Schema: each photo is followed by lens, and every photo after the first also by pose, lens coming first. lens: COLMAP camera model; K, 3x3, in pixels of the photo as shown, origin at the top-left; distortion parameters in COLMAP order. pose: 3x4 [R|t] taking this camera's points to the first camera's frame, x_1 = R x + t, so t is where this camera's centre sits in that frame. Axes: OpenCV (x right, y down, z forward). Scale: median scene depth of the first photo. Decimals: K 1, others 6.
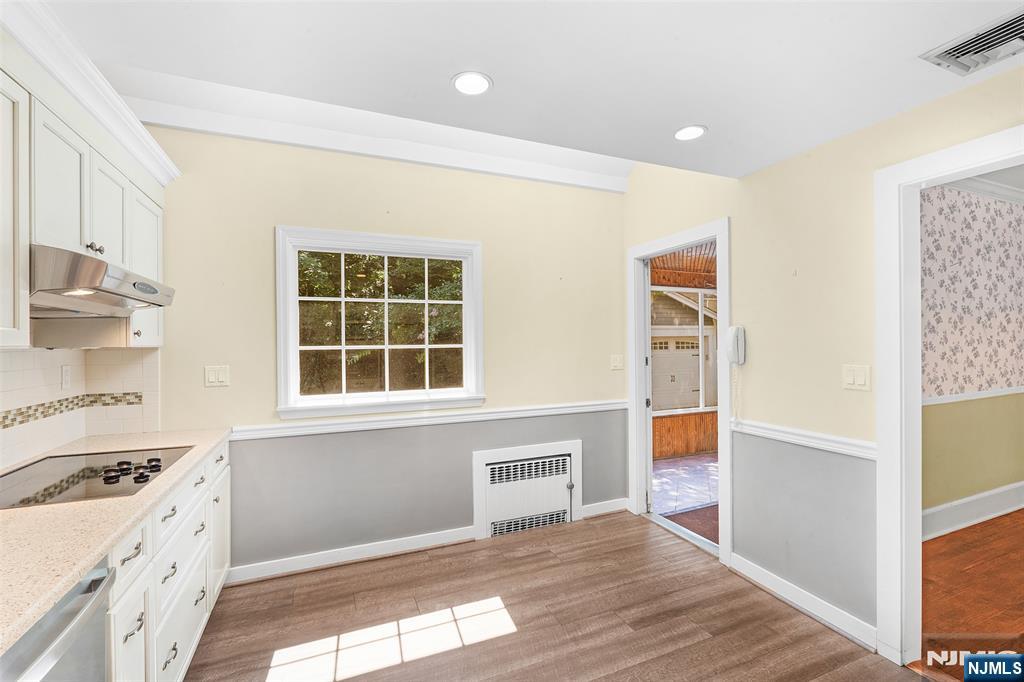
lens RADIAL K [[443.4, 0, 510.6], [0, 443.4, 344.6], [0, 0, 1]] dist [-0.004869, -0.001046]
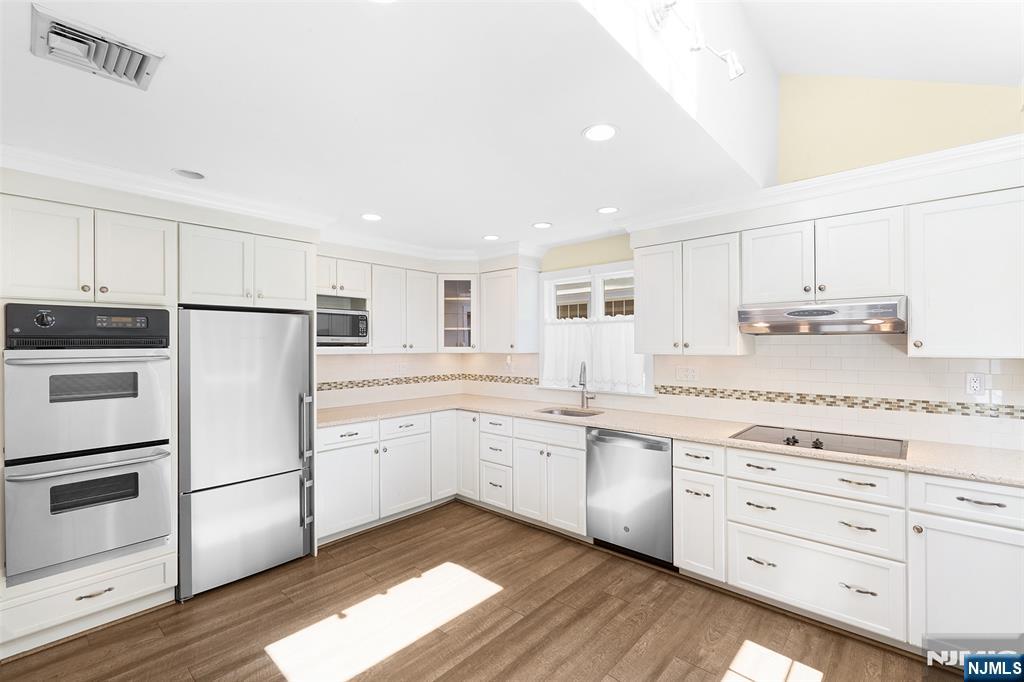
lens RADIAL K [[443.4, 0, 510.6], [0, 443.4, 344.6], [0, 0, 1]] dist [-0.004869, -0.001046]
pose [[-0.906004, 0.010202, -0.423147, 0.372346], [0.009420, 0.999948, 0.003940, -0.028493], [0.423165, -0.000416, -0.906053, 1.177177]]
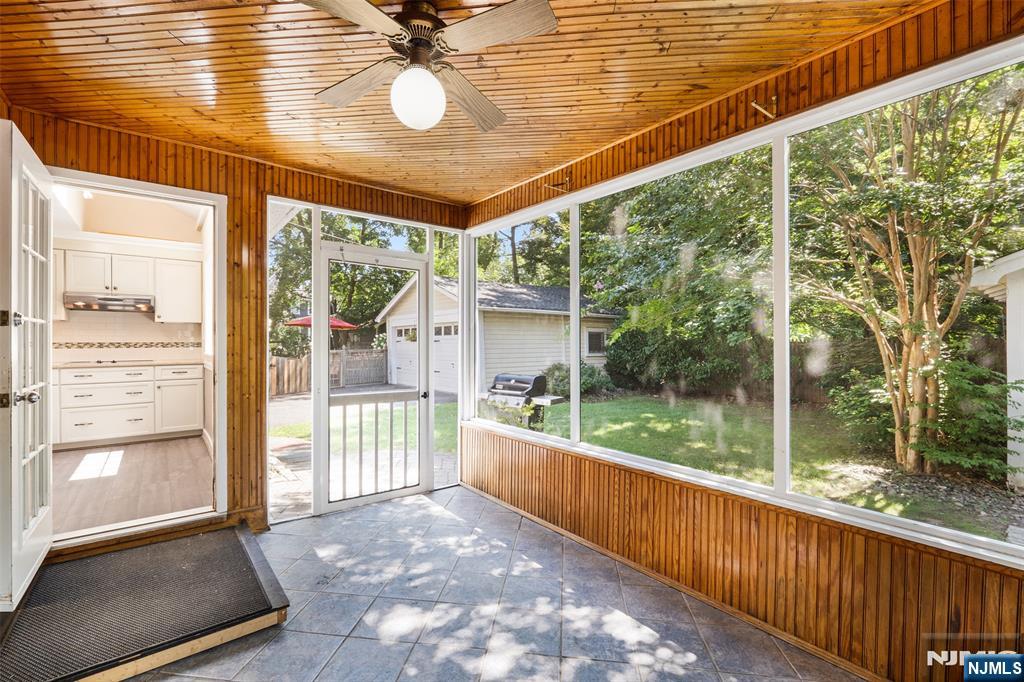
lens RADIAL K [[446.3, 0, 512.0], [0, 446.3, 341.0], [0, 0, 1]] dist [-0.001467, -0.000753]
pose [[0.273494, 0.009169, -0.961830, 1.688231], [-0.003776, 0.999957, 0.008458, 0.066771], [0.961866, 0.001319, 0.273517, 1.726727]]
